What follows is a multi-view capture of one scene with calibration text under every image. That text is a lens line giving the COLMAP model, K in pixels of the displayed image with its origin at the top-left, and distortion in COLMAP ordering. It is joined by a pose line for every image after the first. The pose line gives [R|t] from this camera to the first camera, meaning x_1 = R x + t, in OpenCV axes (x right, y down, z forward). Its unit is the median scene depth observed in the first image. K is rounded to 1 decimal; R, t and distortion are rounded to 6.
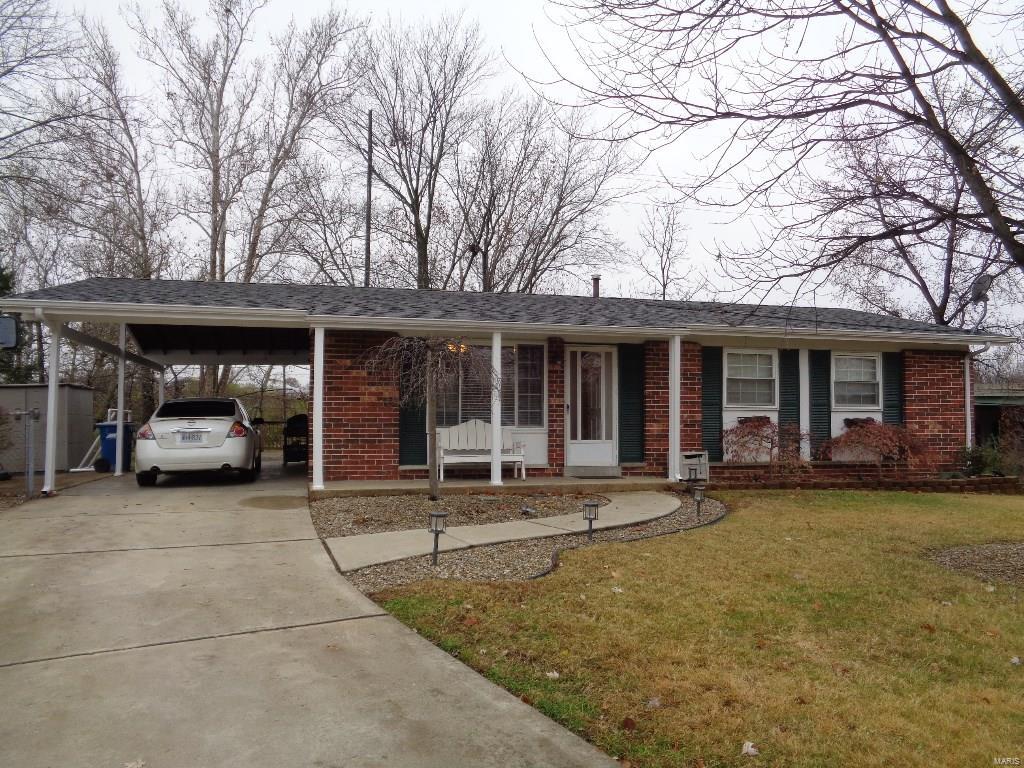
lens RADIAL K [[751.6, 0, 512.0], [0, 751.6, 384.0], [0, 0, 1]] dist [-0.012263, 0.009483]
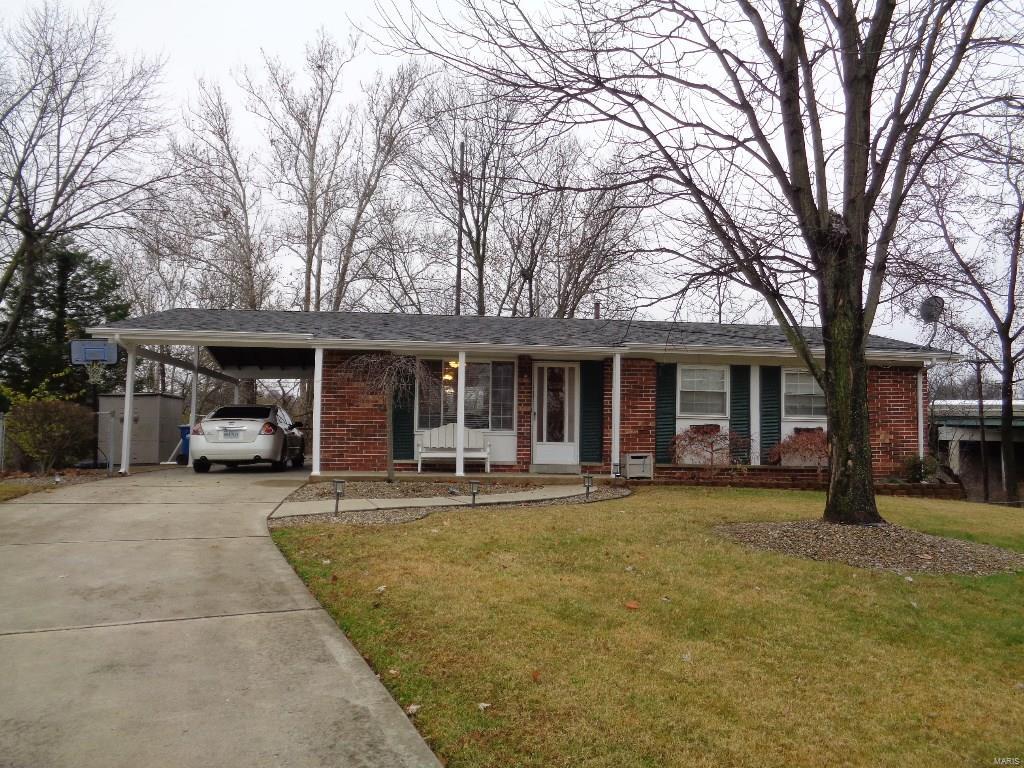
lens RADIAL K [[751.6, 0, 512.0], [0, 751.6, 384.0], [0, 0, 1]] dist [-0.012263, 0.009483]
pose [[0.988861, 0.003269, -0.148804, 0.205616], [-0.006717, 0.999720, -0.022675, 0.009964], [0.148689, 0.023422, 0.988607, -0.170218]]
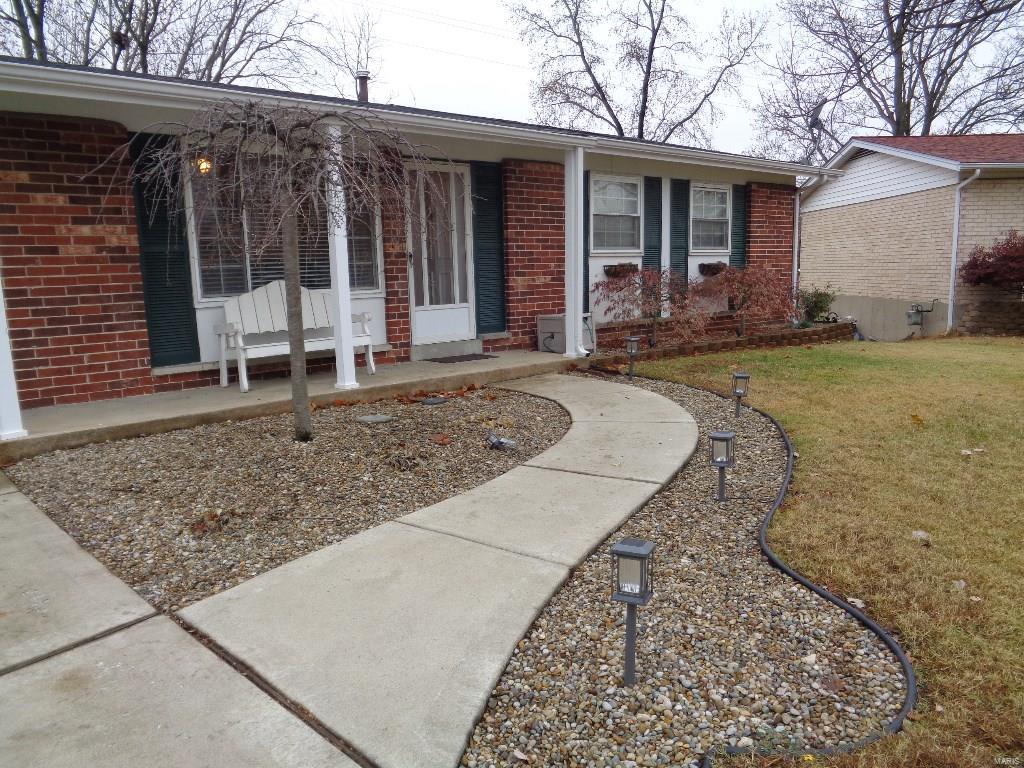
lens RADIAL K [[751.6, 0, 512.0], [0, 751.6, 384.0], [0, 0, 1]] dist [-0.012263, 0.009483]
pose [[0.894515, -0.096844, 0.436421, -0.139196], [0.009203, 0.980035, 0.198613, 0.009359], [-0.446942, -0.173646, 0.877548, 0.342200]]
